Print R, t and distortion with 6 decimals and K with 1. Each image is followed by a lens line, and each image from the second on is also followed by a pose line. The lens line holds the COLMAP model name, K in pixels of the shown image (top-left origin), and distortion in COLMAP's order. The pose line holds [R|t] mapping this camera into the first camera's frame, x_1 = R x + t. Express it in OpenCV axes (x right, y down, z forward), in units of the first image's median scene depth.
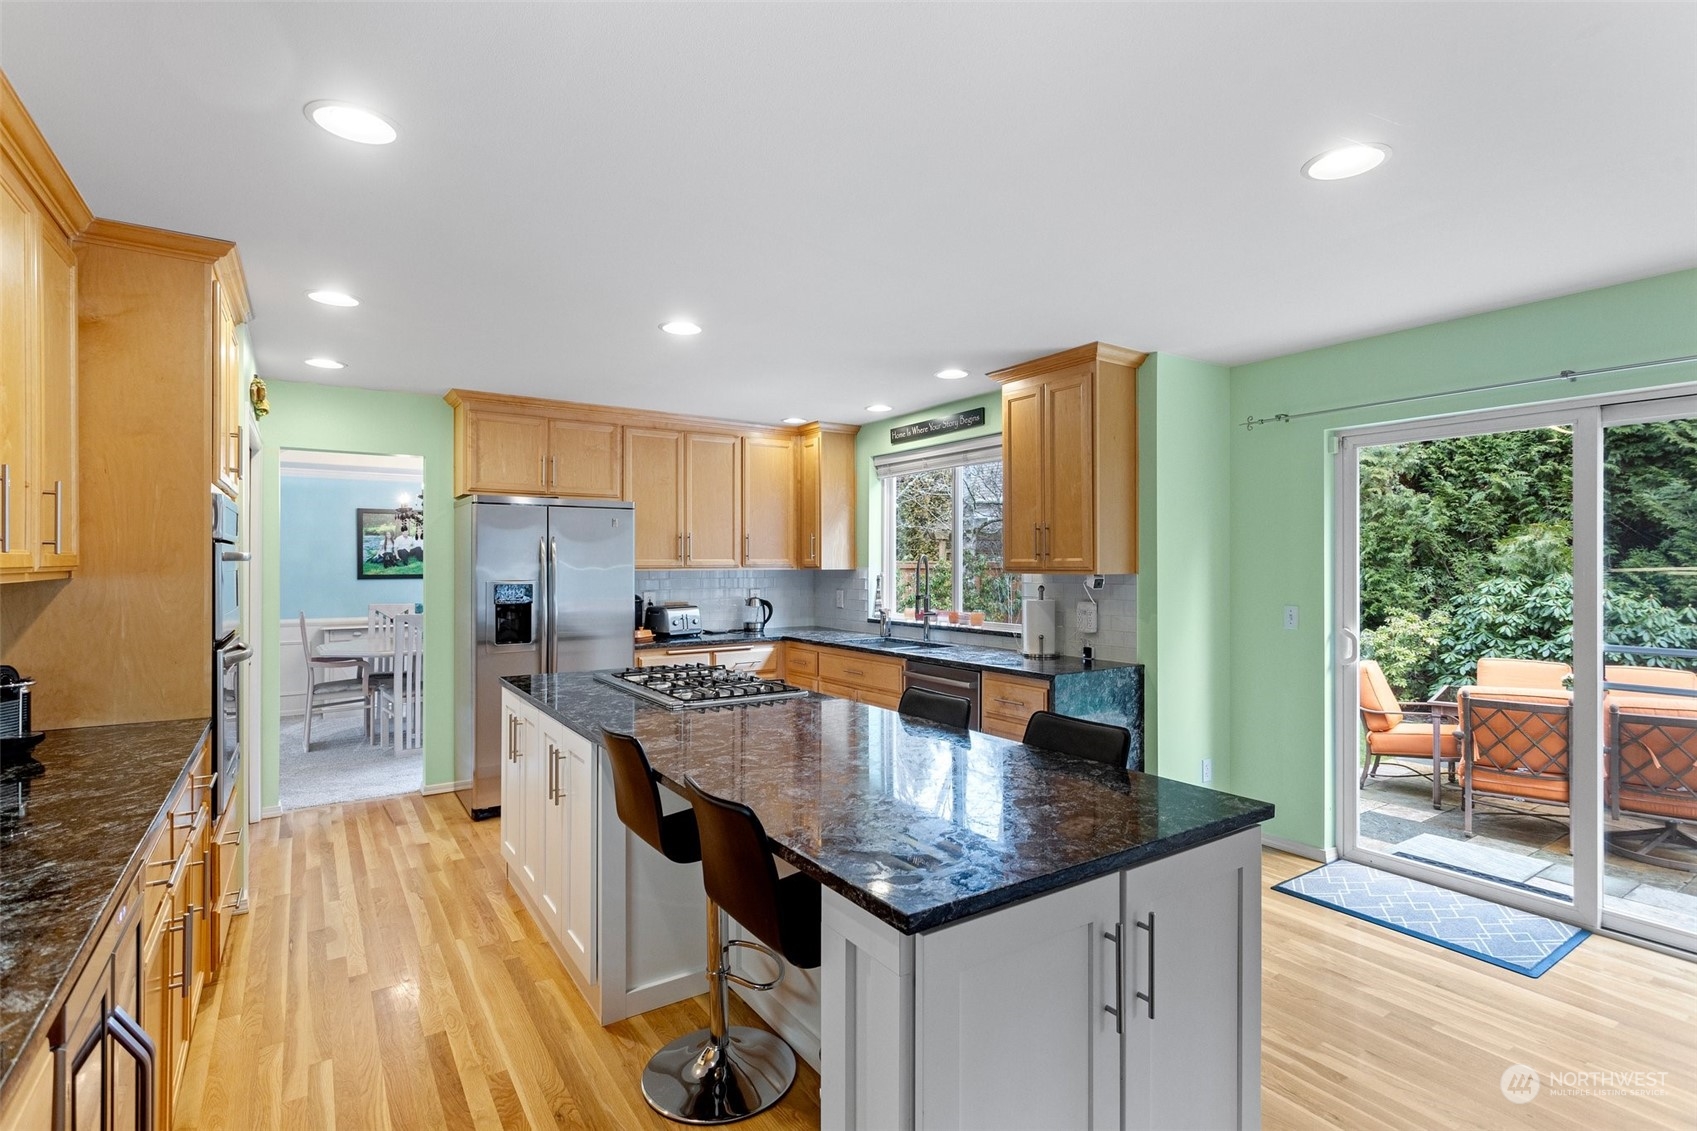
lens RADIAL K [[808.0, 0, 848.2], [0, 808.0, 560.4], [0, 0, 1]] dist [0.001626, 0.002074]
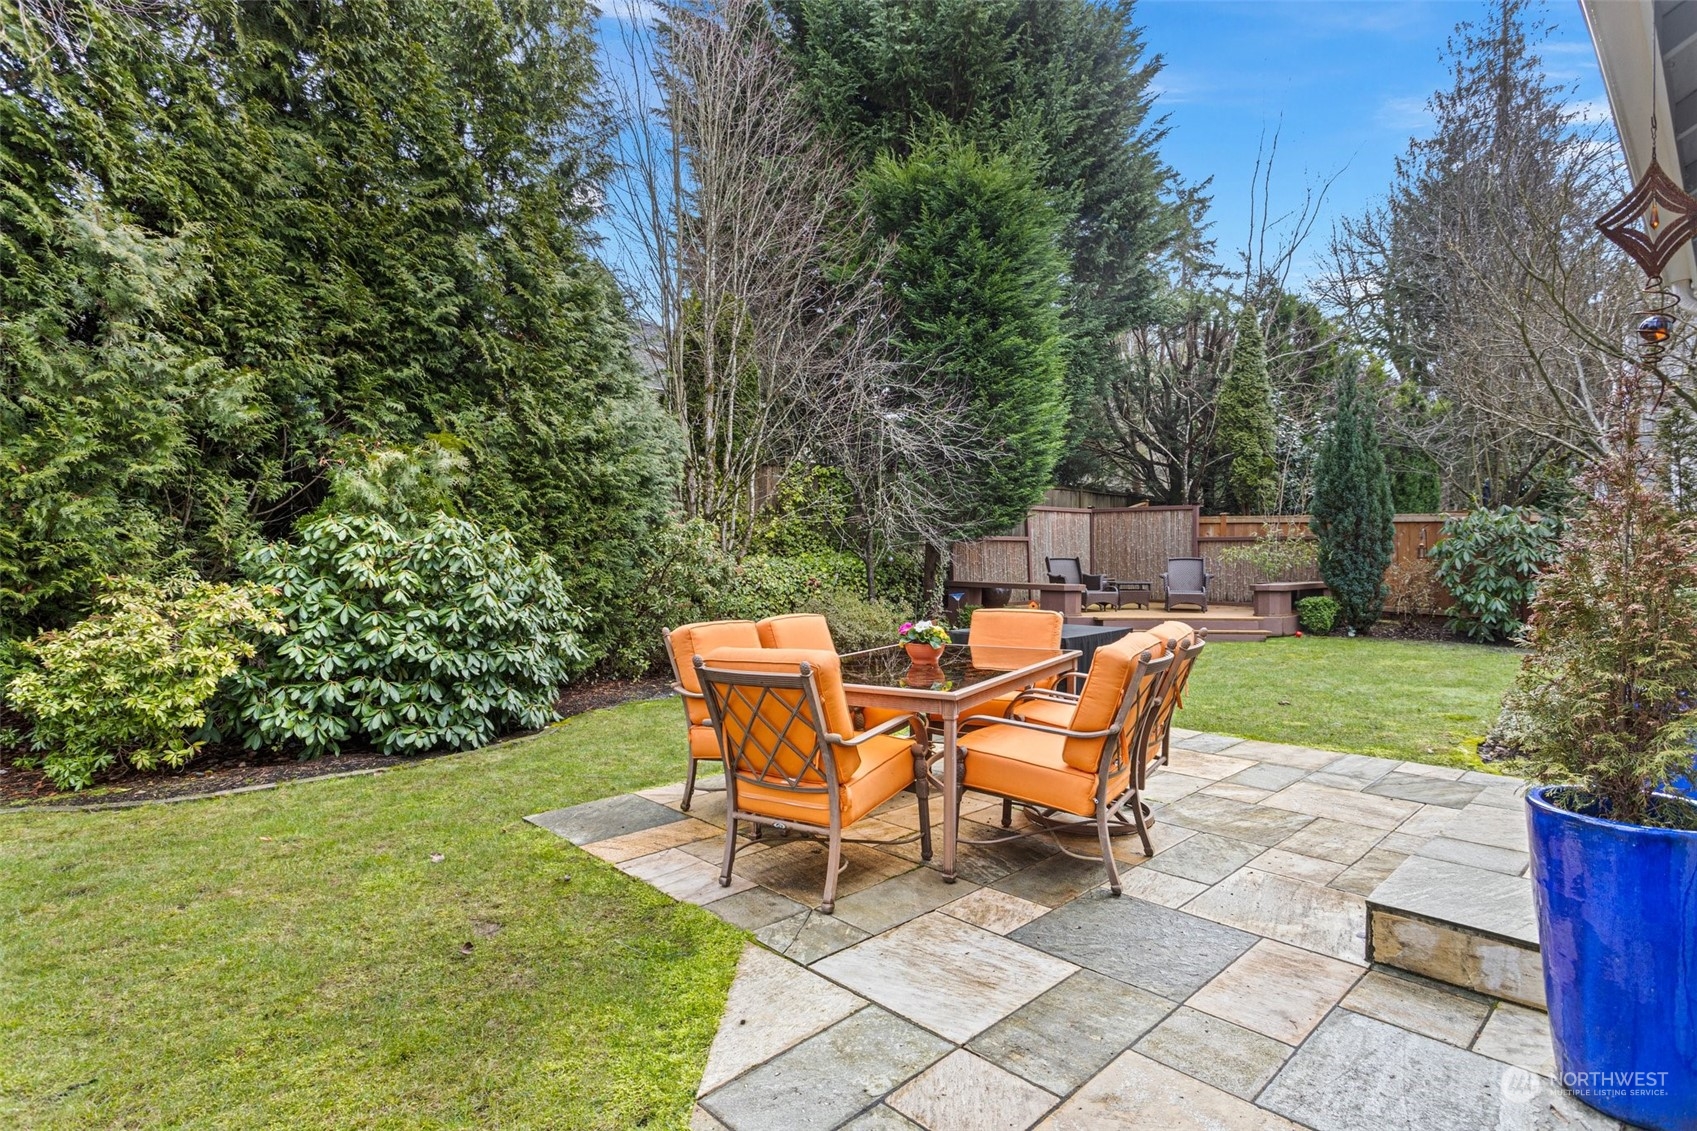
lens RADIAL K [[858.3, 0, 852.0], [0, 858.3, 549.5], [0, 0, 1]] dist [-0.004333, -0.000322]
pose [[-0.169818, 0.004986, 0.985463, 0.145344], [-0.006933, 0.999956, -0.006254, 0.078467], [-0.985451, -0.007894, -0.169776, 1.177366]]
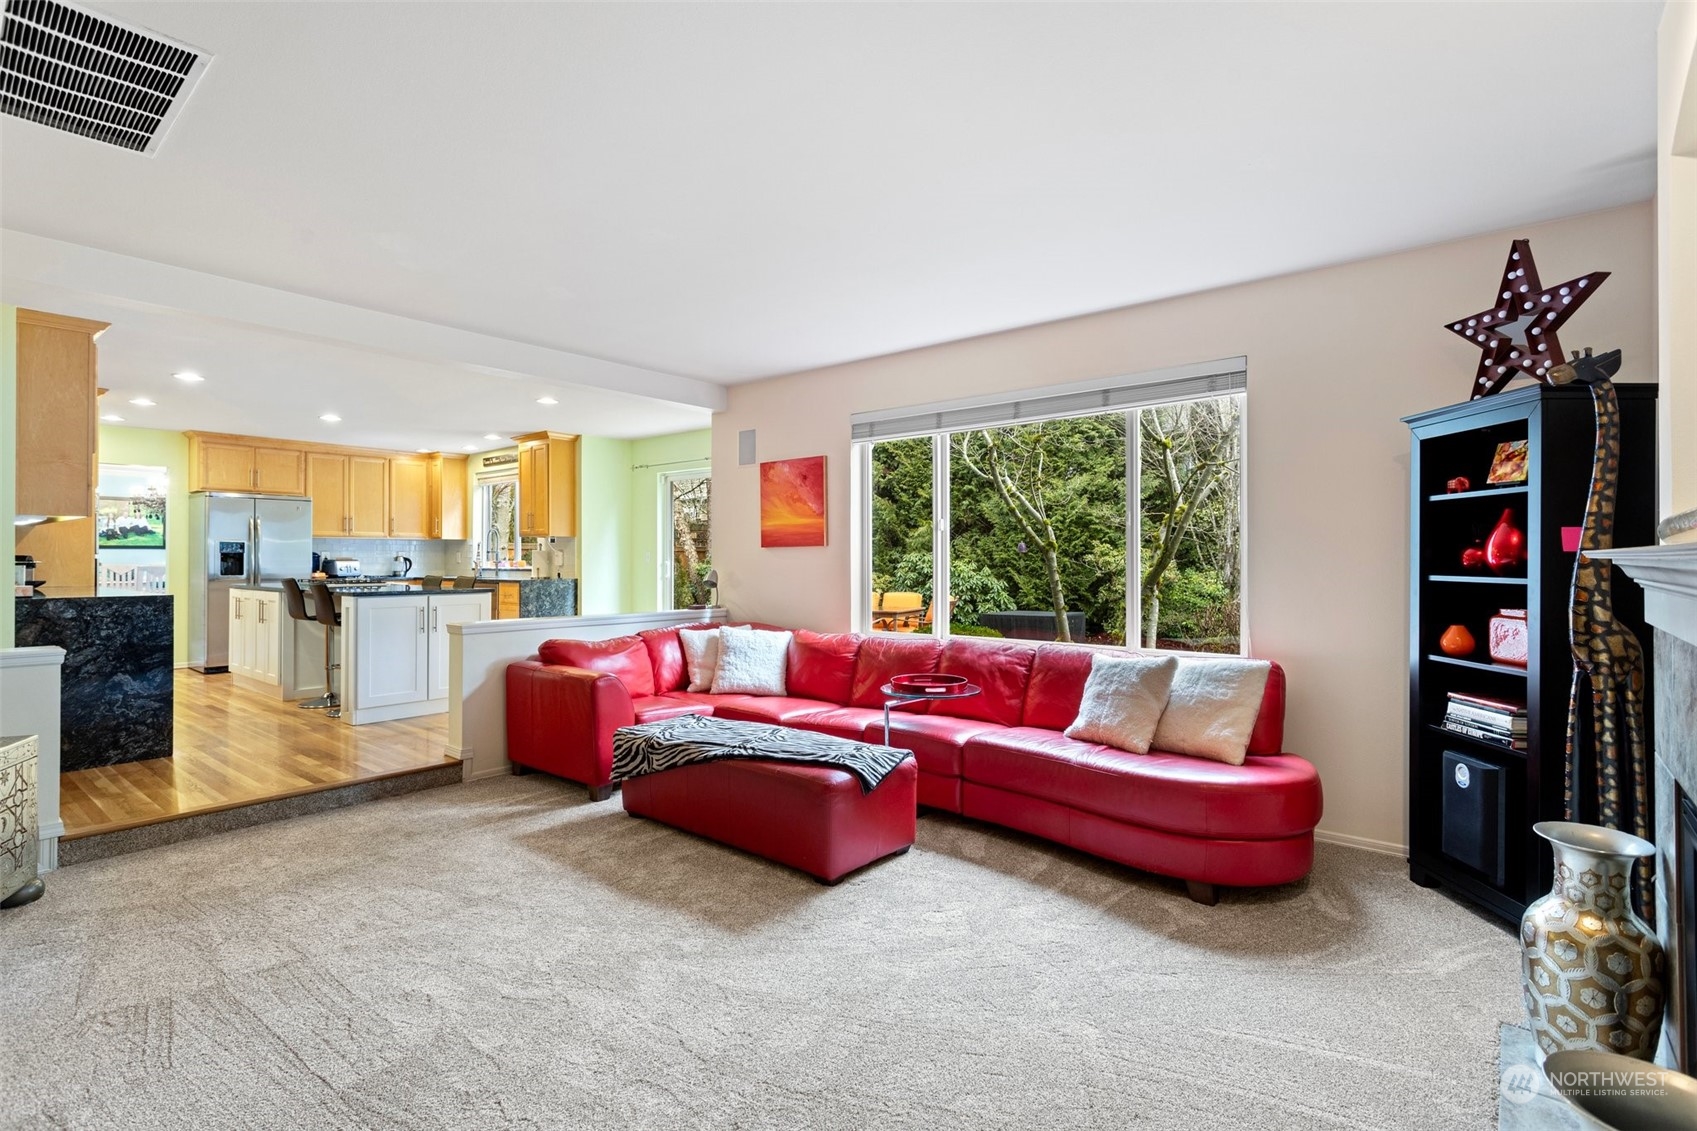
lens RADIAL K [[813.8, 0, 844.7], [0, 813.8, 555.9], [0, 0, 1]] dist [0.002325, 0.001267]
pose [[0.960065, 0.001950, 0.279772, 0.315592], [-0.001986, 0.999998, -0.000156, 0.047767], [-0.279771, -0.000406, 0.960067, -0.918329]]
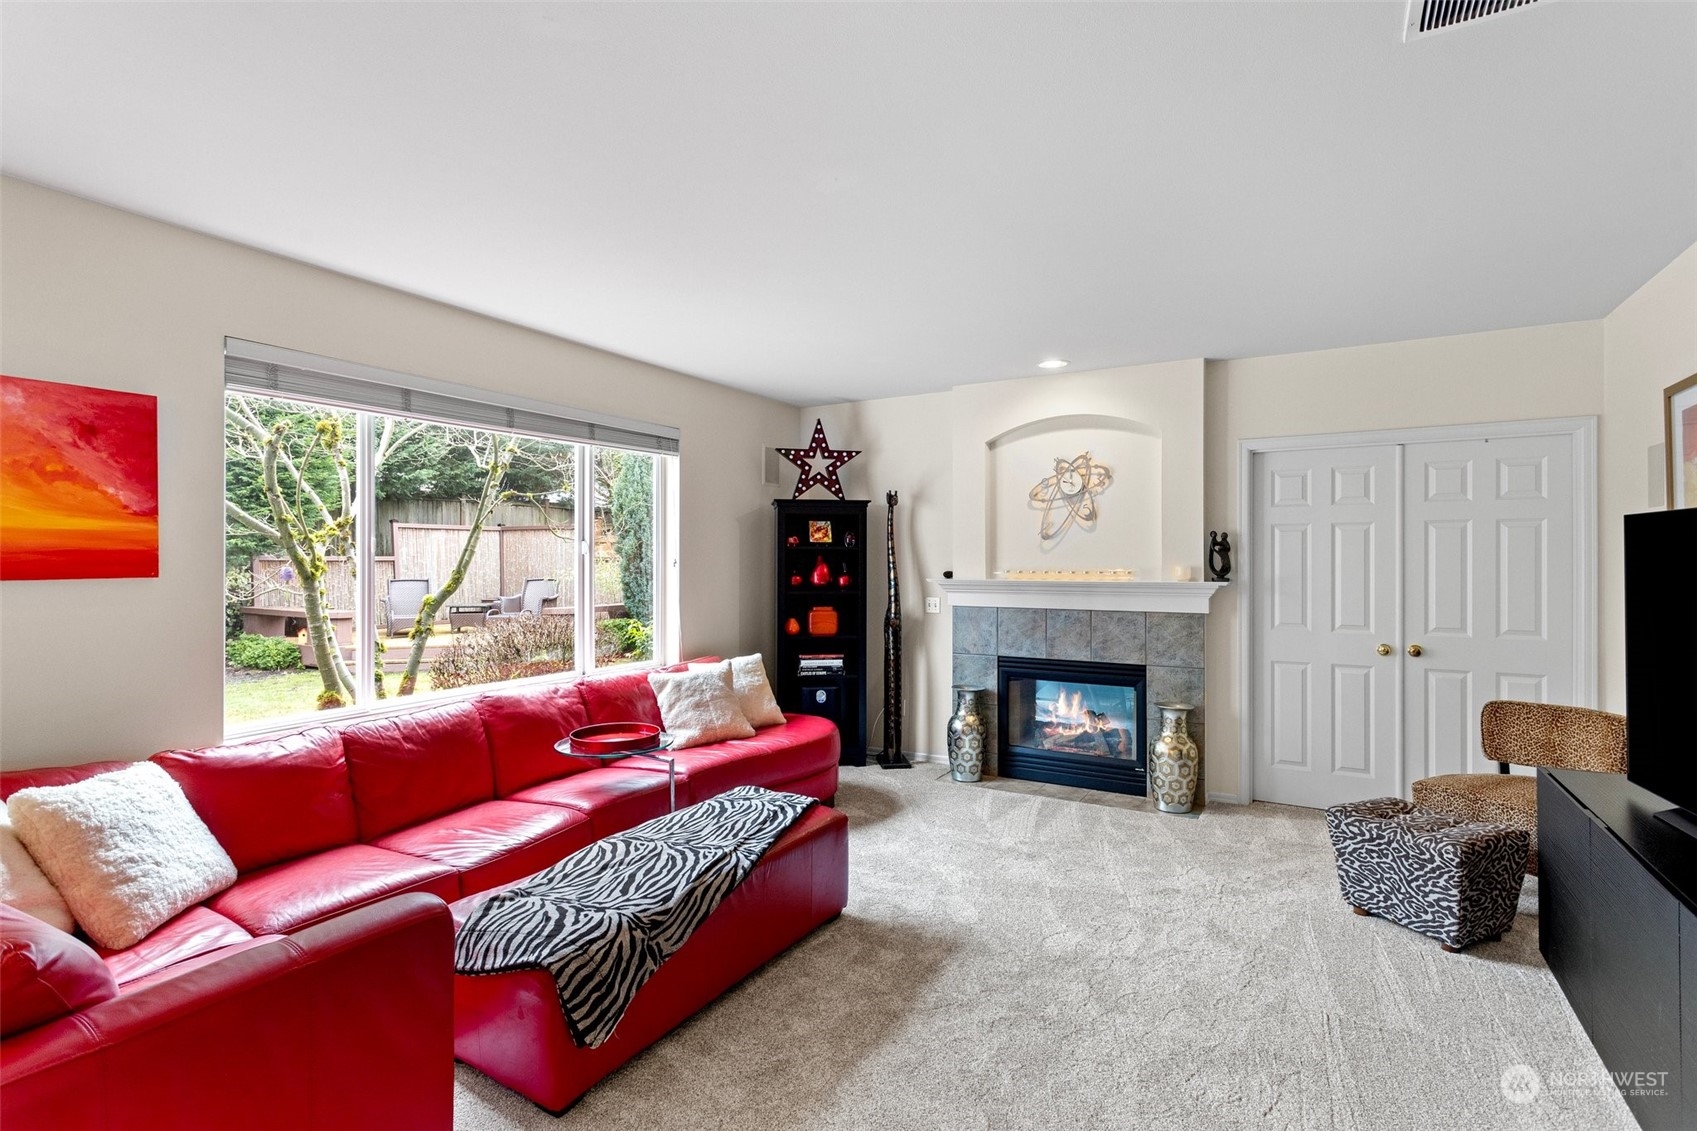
lens RADIAL K [[813.8, 0, 844.7], [0, 813.8, 555.9], [0, 0, 1]] dist [0.002325, 0.001267]
pose [[-0.436558, 0.005600, 0.899659, -0.062111], [-0.003348, 0.999964, -0.007849, 0.024753], [-0.899670, -0.006439, -0.436523, -0.115316]]
